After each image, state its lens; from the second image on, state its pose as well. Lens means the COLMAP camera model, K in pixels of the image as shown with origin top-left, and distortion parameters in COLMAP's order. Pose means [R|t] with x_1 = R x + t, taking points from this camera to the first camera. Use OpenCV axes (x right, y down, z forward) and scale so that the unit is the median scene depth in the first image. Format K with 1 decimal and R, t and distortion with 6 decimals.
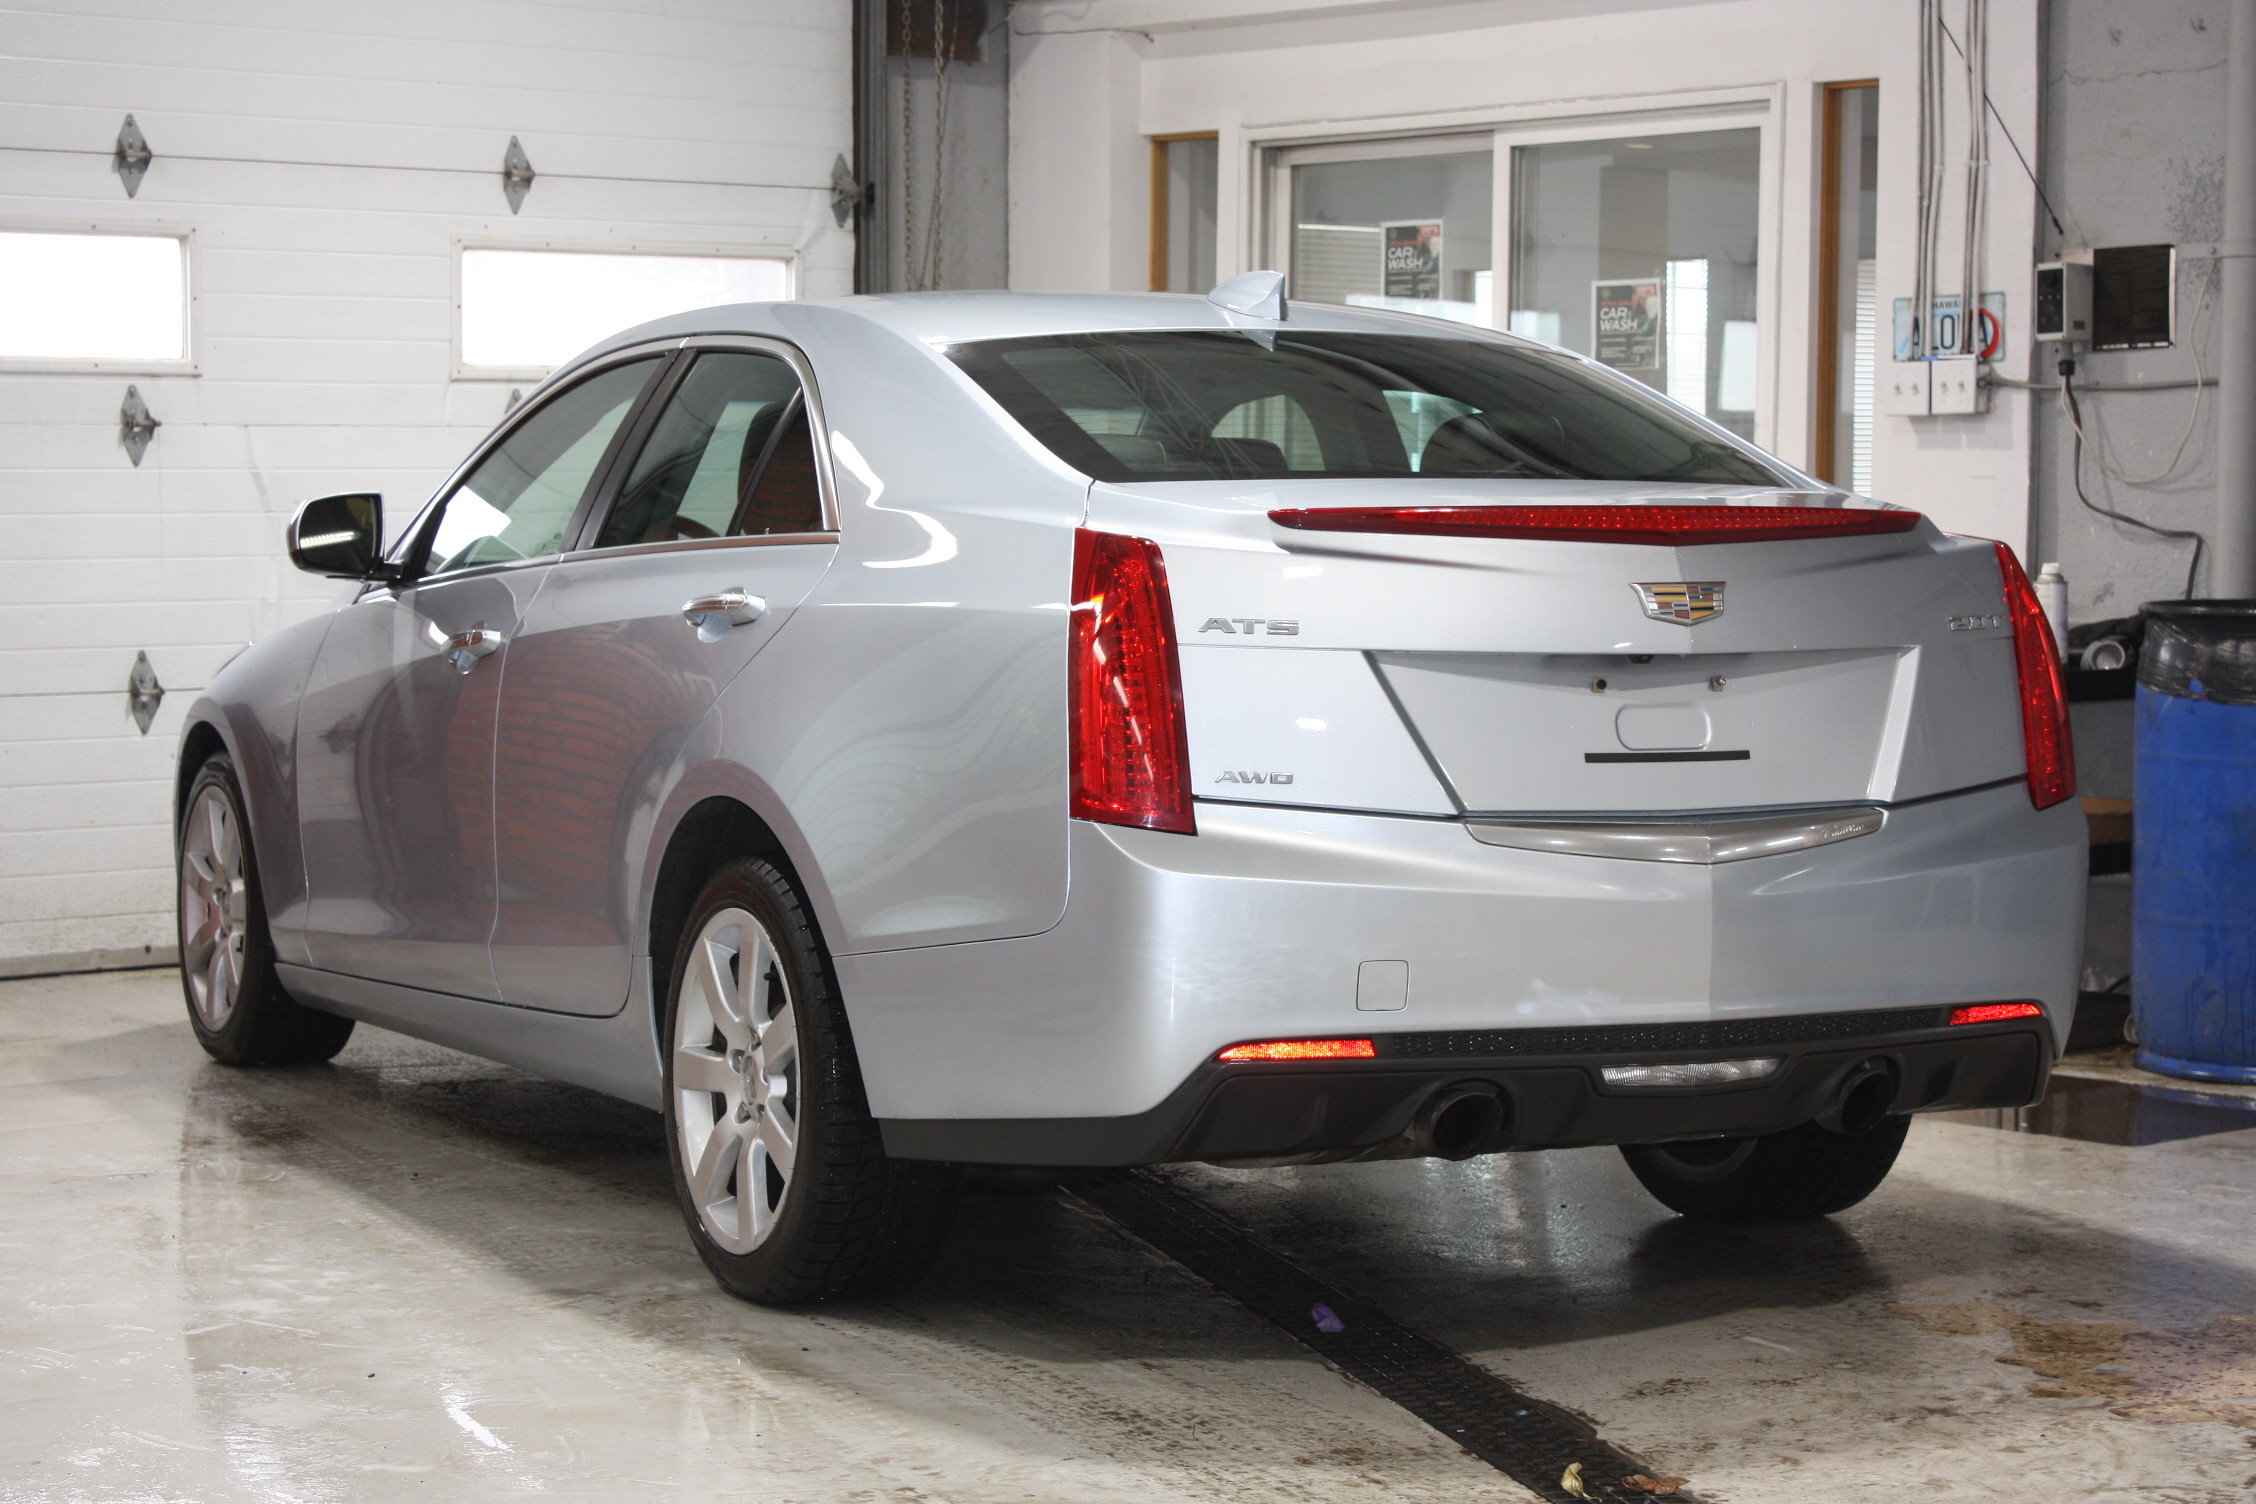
lens RADIAL K [[4588.1, 0, 1128.0], [0, 4588.1, 752.0], [0, 0, 1]] dist [0.014288, -0.047489]
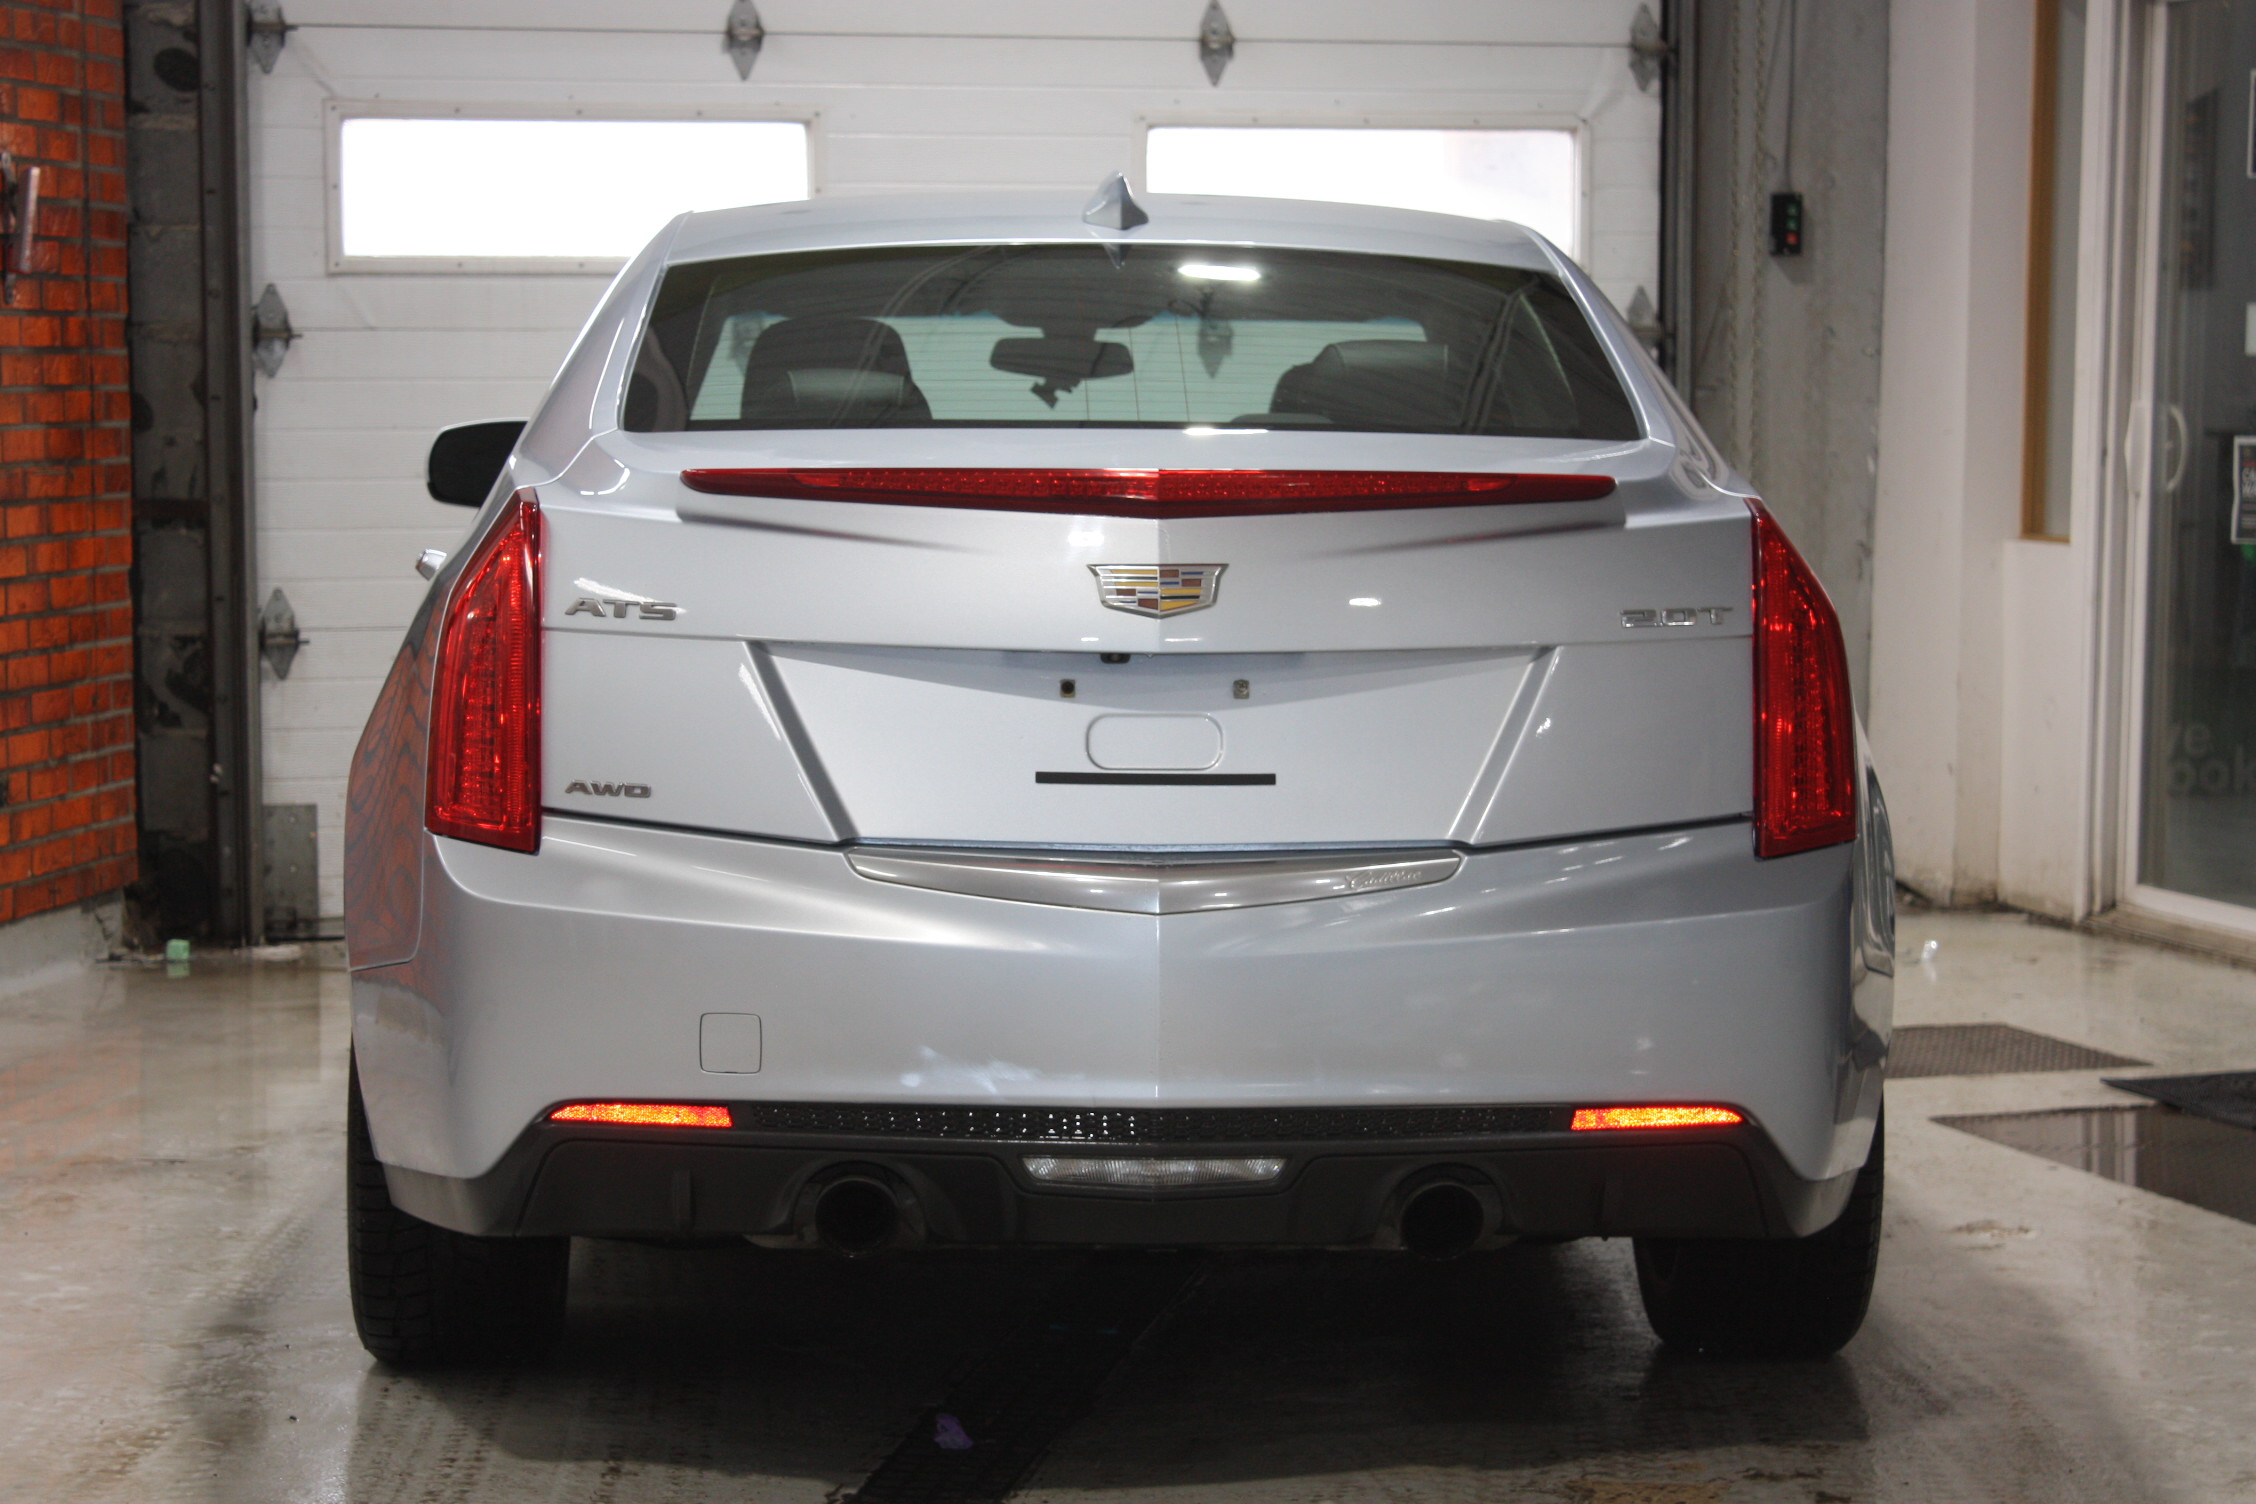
lens RADIAL K [[5152.1, 0, 1128.0], [0, 5152.1, 752.0], [0, 0, 1]] dist [0.050613, 0.231396]
pose [[0.909750, 0.032826, -0.413857, 0.487109], [-0.024491, 0.999377, 0.025430, -0.026580], [0.414434, -0.012999, 0.909987, 0.169386]]
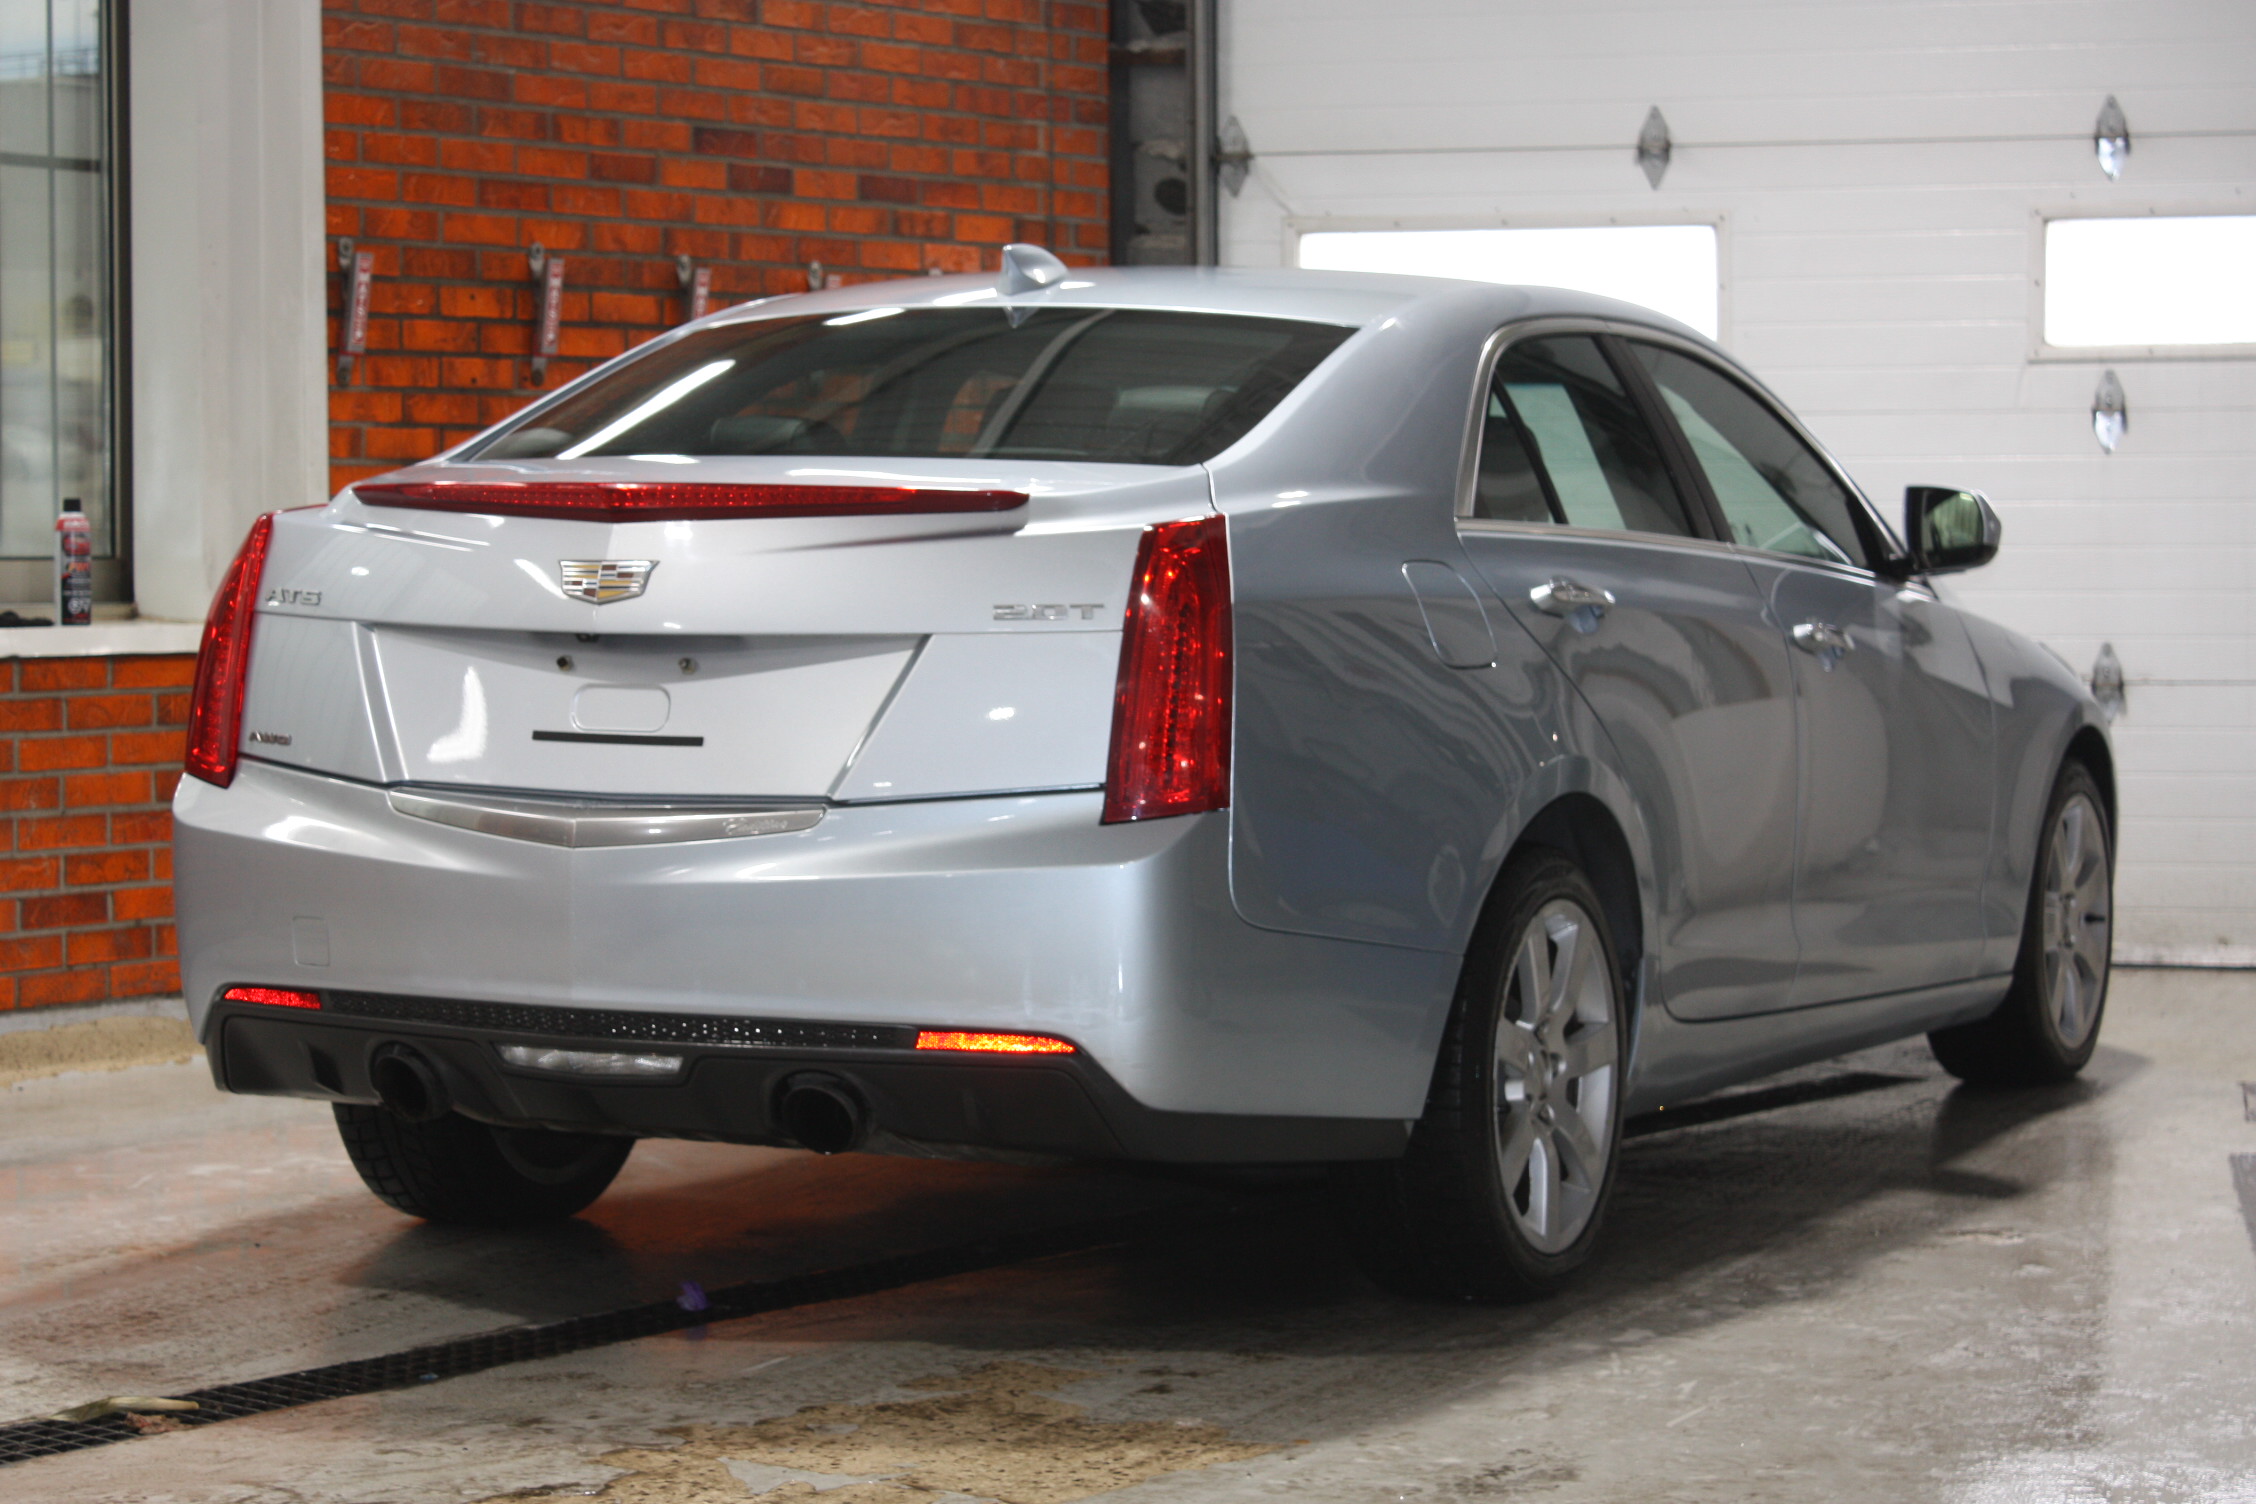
lens RADIAL K [[4962.9, 0, 1128.0], [0, 4962.9, 752.0], [0, 0, 1]] dist [0.036998, 0.304794]
pose [[0.596340, 0.040231, -0.801723, 1.026068], [-0.044627, 0.998860, 0.016928, -0.018847], [0.801490, 0.025683, 0.597456, 0.452755]]
